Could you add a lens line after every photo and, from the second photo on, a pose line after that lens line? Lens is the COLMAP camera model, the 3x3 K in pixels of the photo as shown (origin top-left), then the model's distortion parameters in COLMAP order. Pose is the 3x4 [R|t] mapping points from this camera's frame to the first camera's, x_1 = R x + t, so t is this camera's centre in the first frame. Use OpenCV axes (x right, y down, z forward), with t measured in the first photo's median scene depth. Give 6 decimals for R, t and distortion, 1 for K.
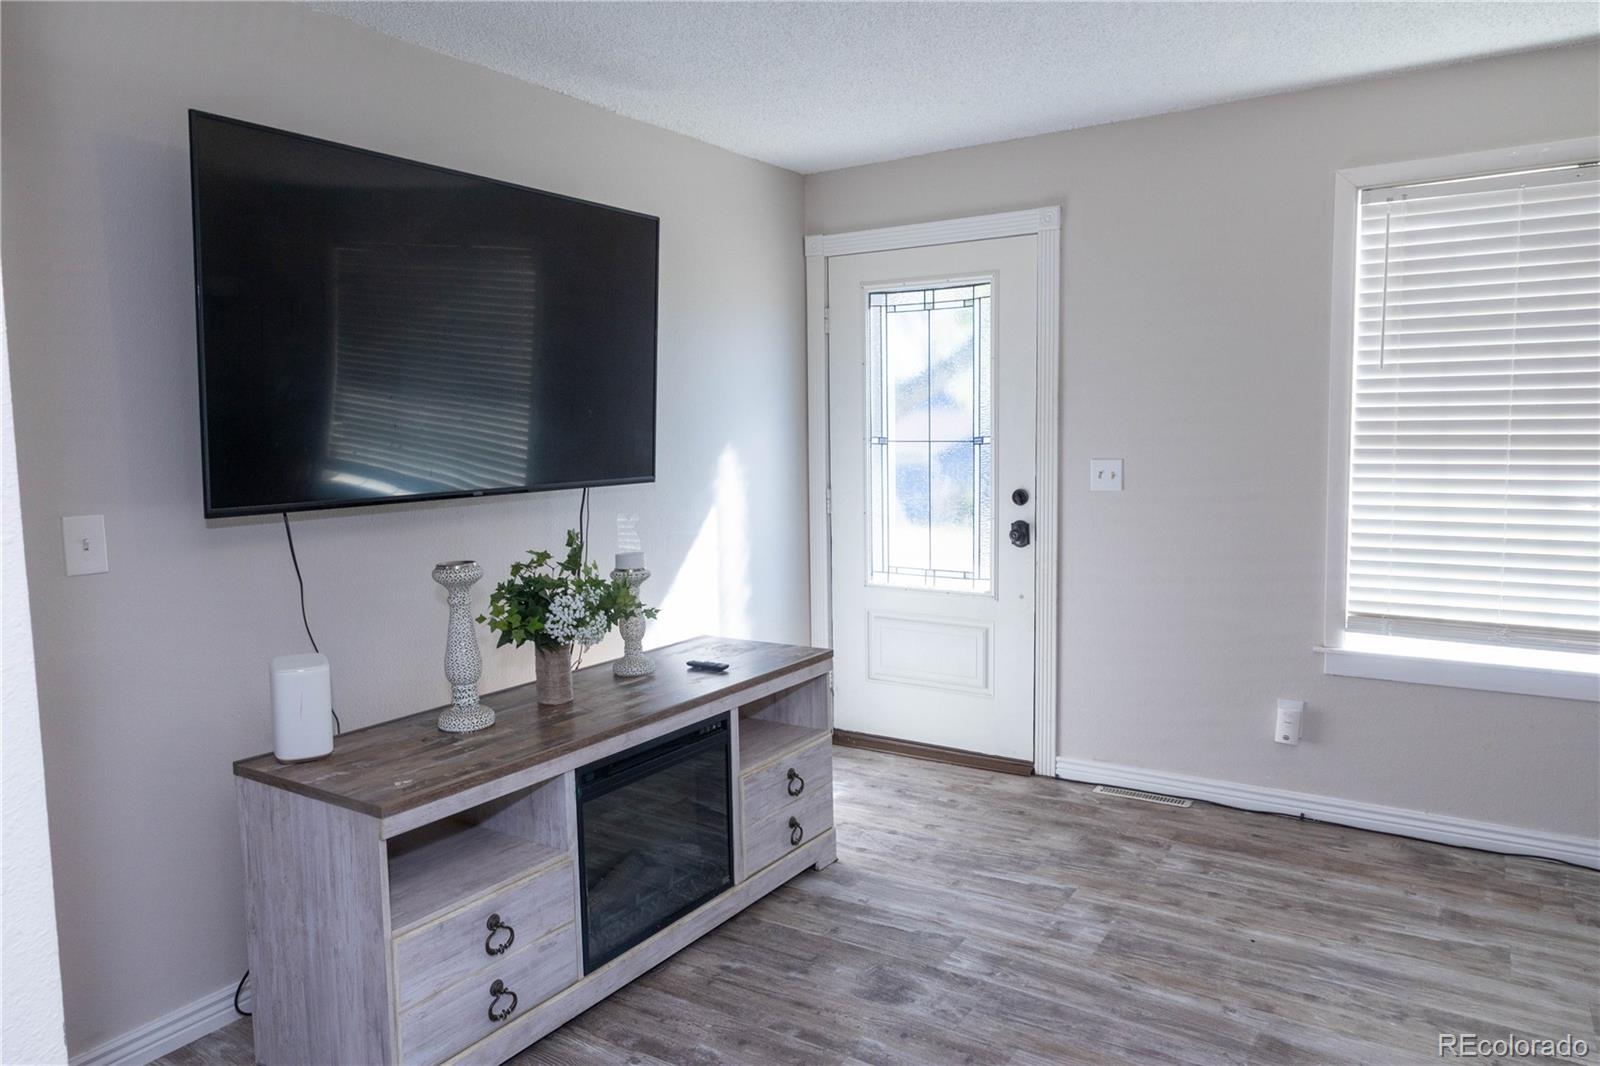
lens RADIAL K [[1081.9, 0, 795.8], [0, 1081.9, 529.3], [0, 0, 1]] dist [0.003463, 0.003651]
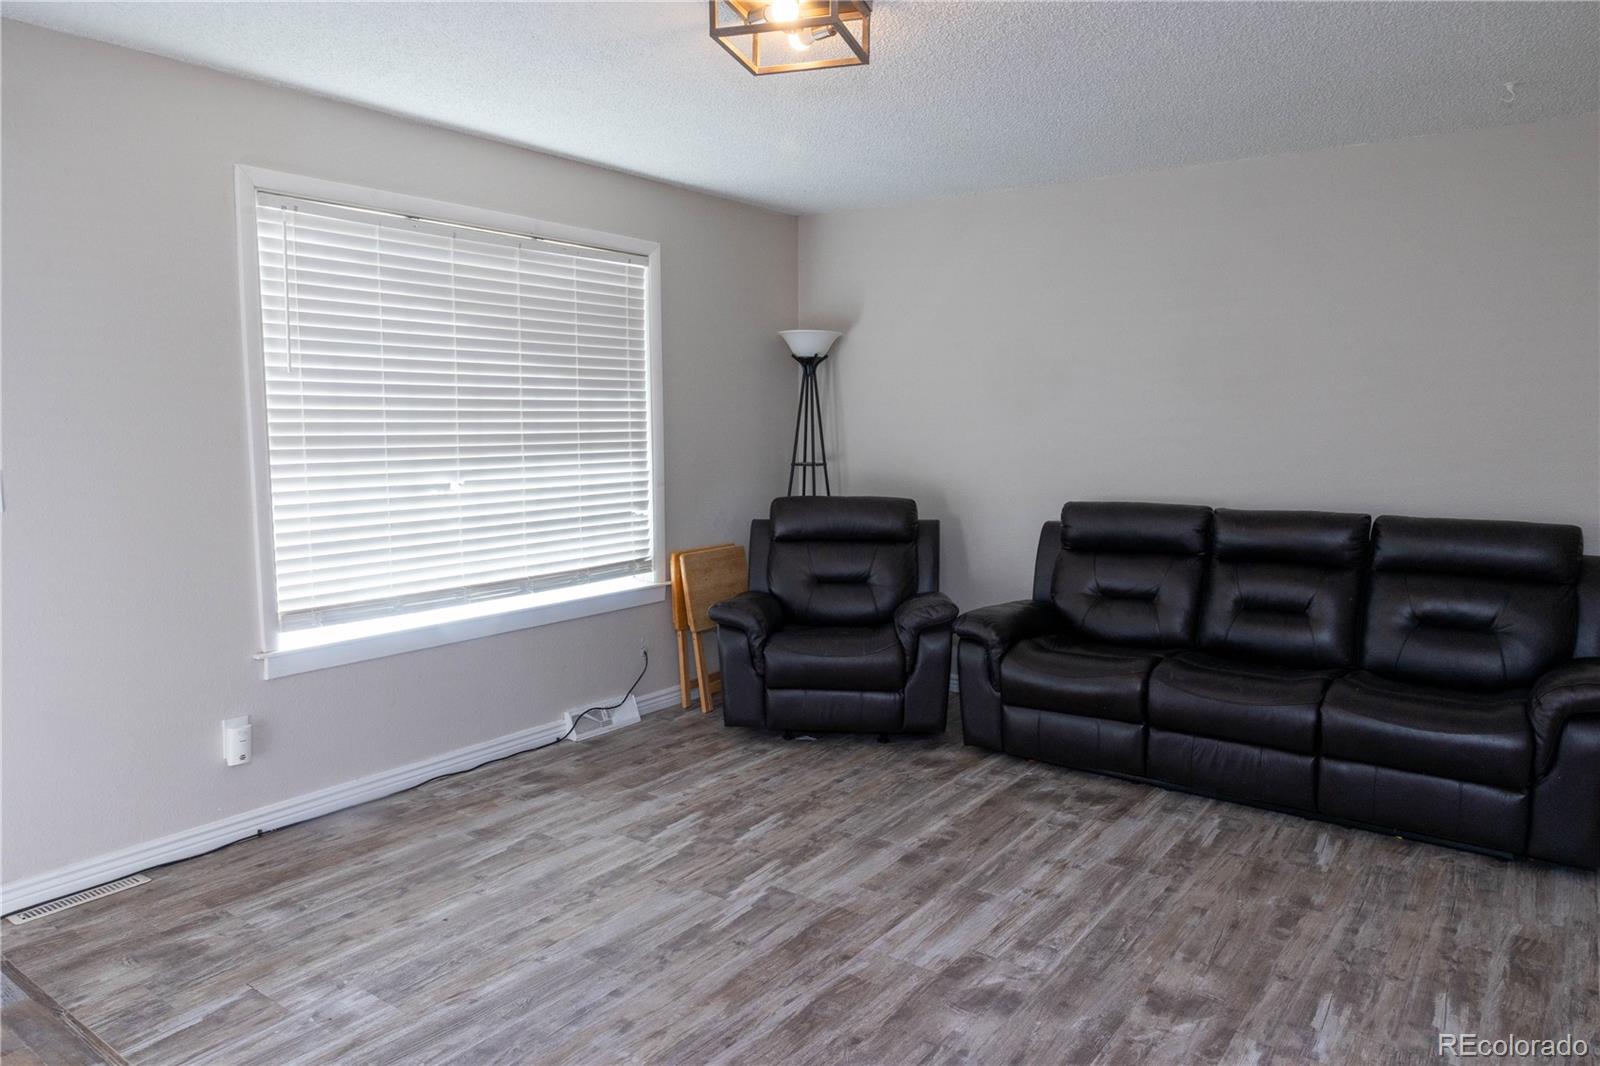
lens RADIAL K [[1081.9, 0, 795.8], [0, 1081.9, 529.3], [0, 0, 1]] dist [0.003463, 0.003651]
pose [[0.051687, -0.087817, 0.994795, -0.482709], [0.095154, 0.992027, 0.082629, -0.039940], [-0.994120, 0.090388, 0.059631, 0.487001]]
